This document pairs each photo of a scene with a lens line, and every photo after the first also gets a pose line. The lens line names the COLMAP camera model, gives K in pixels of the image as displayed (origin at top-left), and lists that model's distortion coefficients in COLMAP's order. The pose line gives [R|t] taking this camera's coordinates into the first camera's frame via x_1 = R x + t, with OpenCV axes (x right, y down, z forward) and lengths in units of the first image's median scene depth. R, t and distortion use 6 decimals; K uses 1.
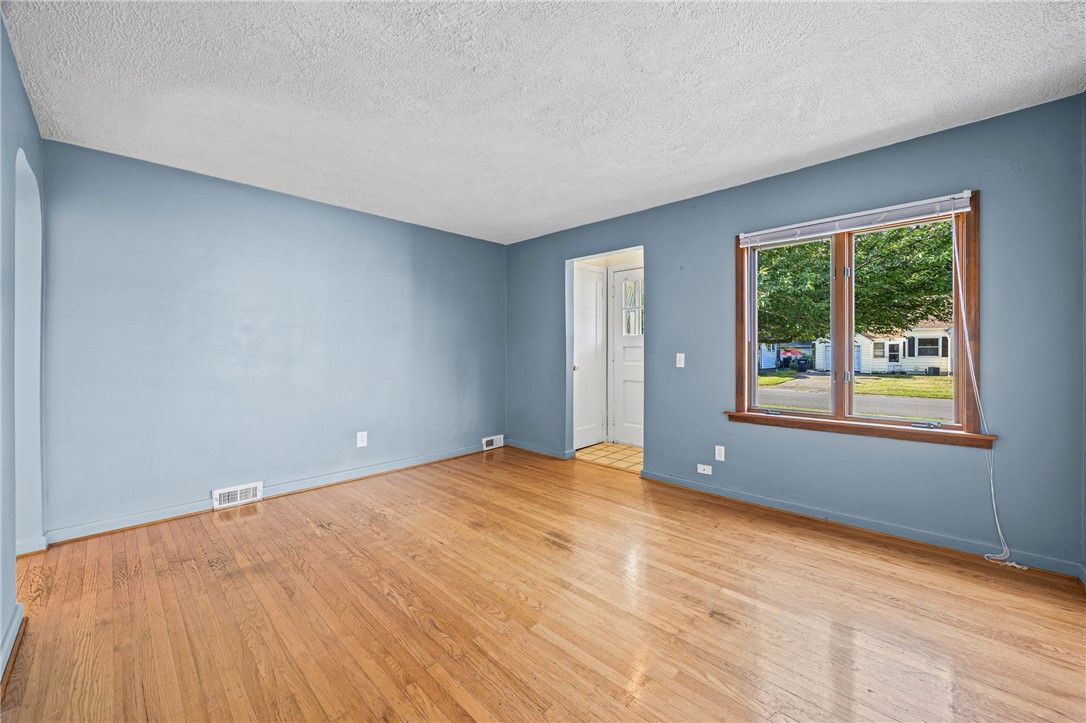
lens RADIAL K [[425.0, 0, 550.3], [0, 425.0, 355.4], [0, 0, 1]] dist [-0.010872, 0.000036]
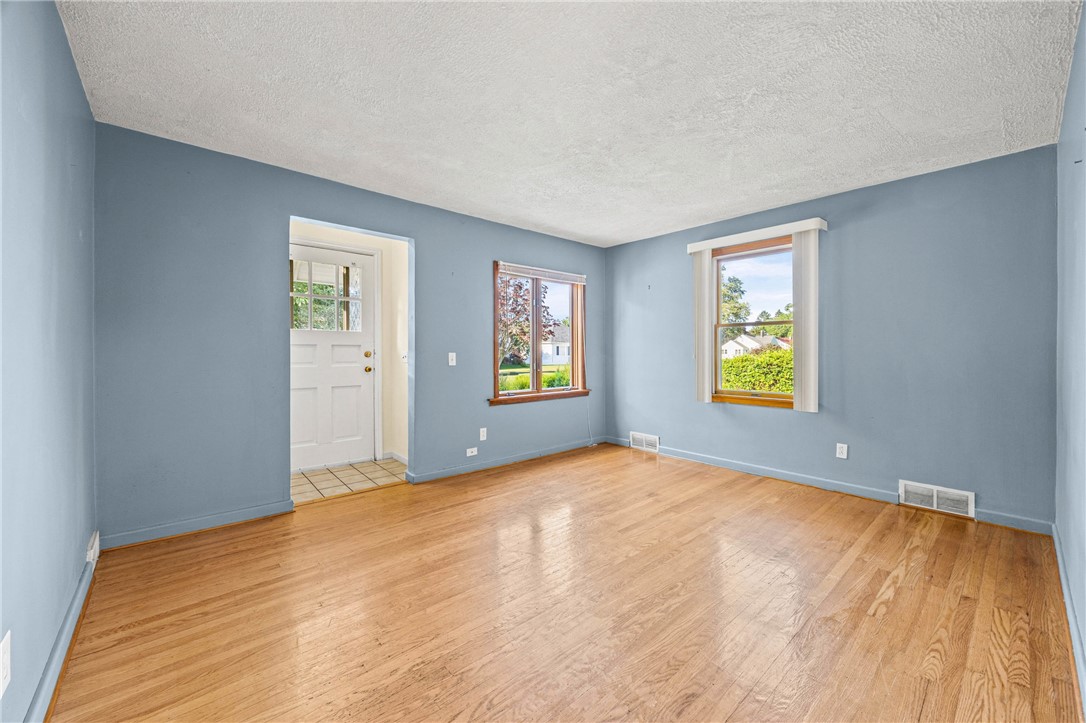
lens RADIAL K [[425.0, 0, 550.2], [0, 425.0, 354.6], [0, 0, 1]] dist [-0.010872, 0.000036]
pose [[0.067345, -0.007551, 0.997701, -0.836178], [0.008807, 0.999937, 0.006973, -0.005865], [-0.997691, 0.008317, 0.067408, 0.746928]]
